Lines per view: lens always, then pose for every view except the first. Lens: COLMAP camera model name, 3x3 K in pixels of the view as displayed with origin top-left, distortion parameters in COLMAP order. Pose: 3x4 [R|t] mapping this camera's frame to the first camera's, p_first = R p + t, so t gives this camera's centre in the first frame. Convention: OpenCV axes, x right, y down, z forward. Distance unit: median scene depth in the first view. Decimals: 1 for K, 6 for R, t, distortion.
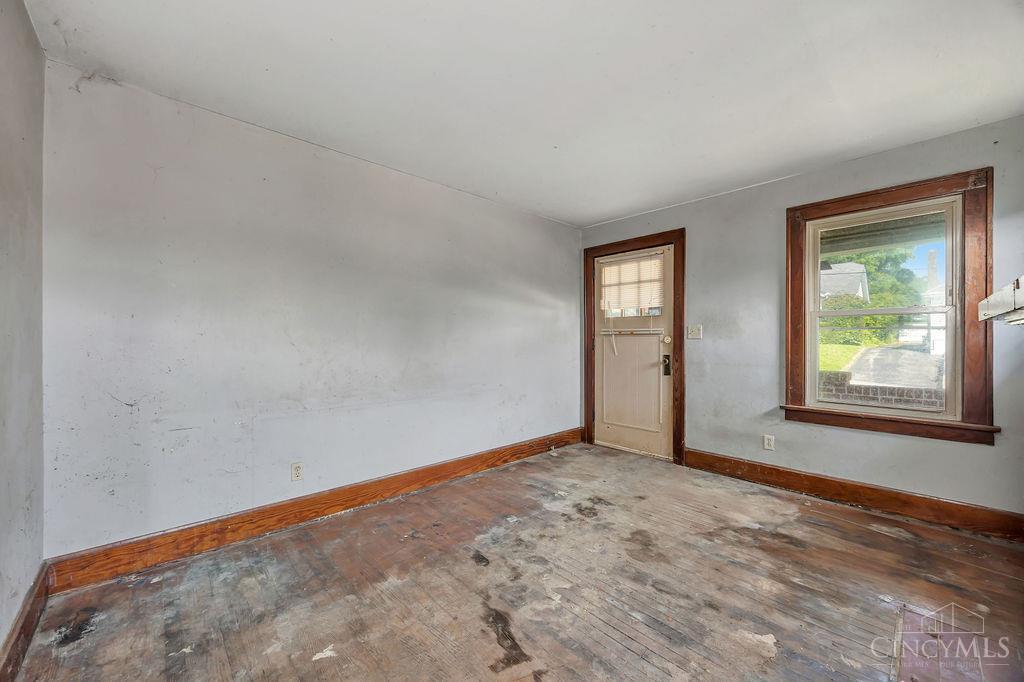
lens RADIAL K [[392.2, 0, 513.6], [0, 392.2, 341.8], [0, 0, 1]] dist [-0.001937, -0.000065]
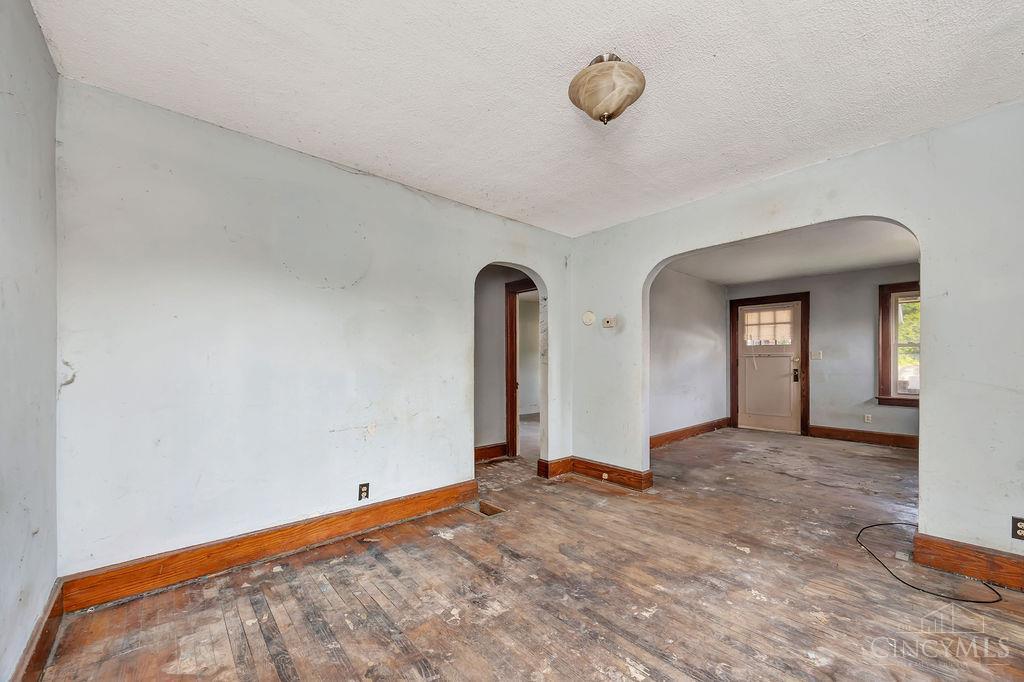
lens RADIAL K [[403.8, 0, 511.5], [0, 403.8, 362.8], [0, 0, 1]] dist [-0.003393, -0.000312]
pose [[0.999622, -0.001906, -0.027417, -0.910575], [0.001968, 0.999996, 0.002235, 0.001303], [0.027413, -0.002288, 0.999622, -0.860522]]
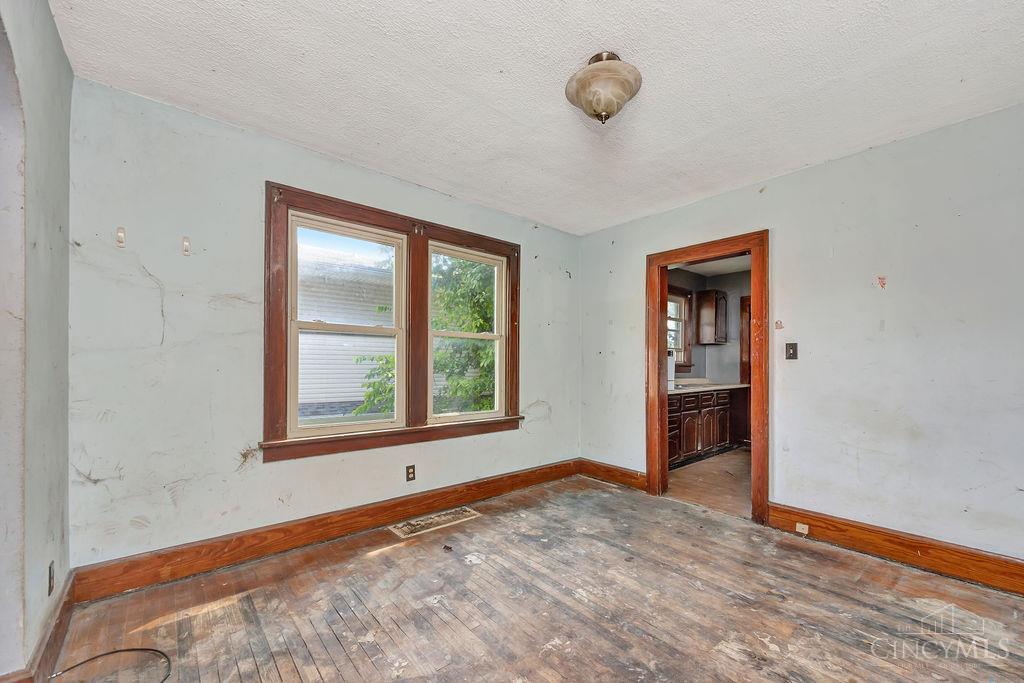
lens RADIAL K [[403.8, 0, 511.5], [0, 403.8, 363.3], [0, 0, 1]] dist [-0.003393, -0.000312]
pose [[-0.998692, -0.005986, 0.050776, -0.683780], [-0.006280, 0.999964, -0.005632, 0.006597], [-0.050741, -0.005943, -0.998694, 0.331270]]
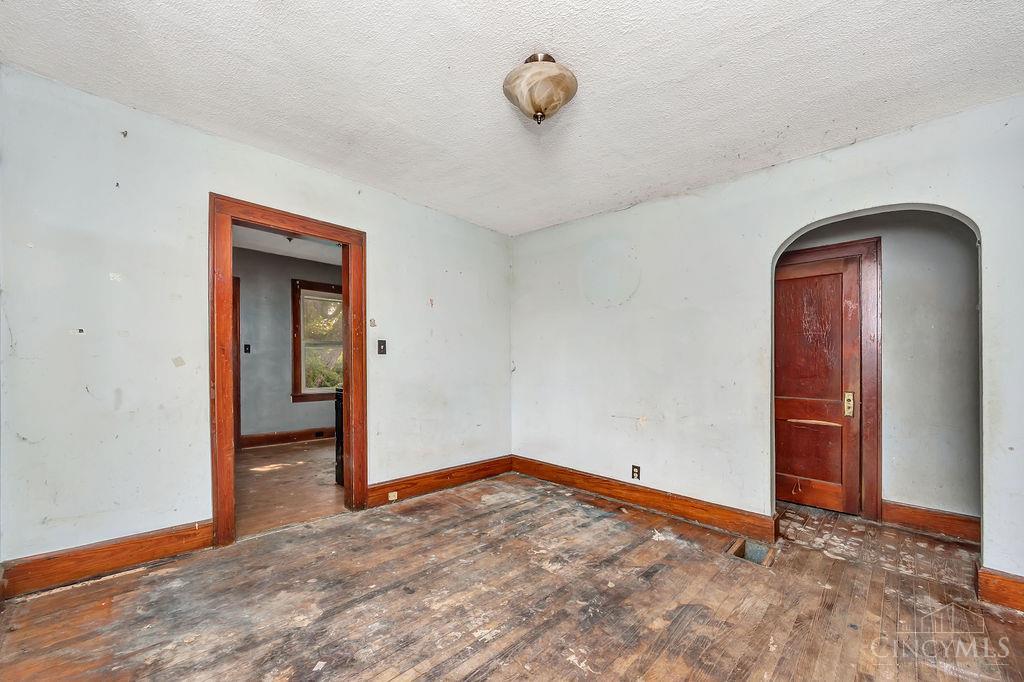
lens RADIAL K [[403.8, 0, 511.5], [0, 403.8, 362.8], [0, 0, 1]] dist [-0.003393, -0.000312]
pose [[0.046403, 0.004529, -0.998913, -0.195395], [-0.018387, 0.999824, 0.003679, 0.000446], [0.998754, 0.018196, 0.046478, -0.347344]]
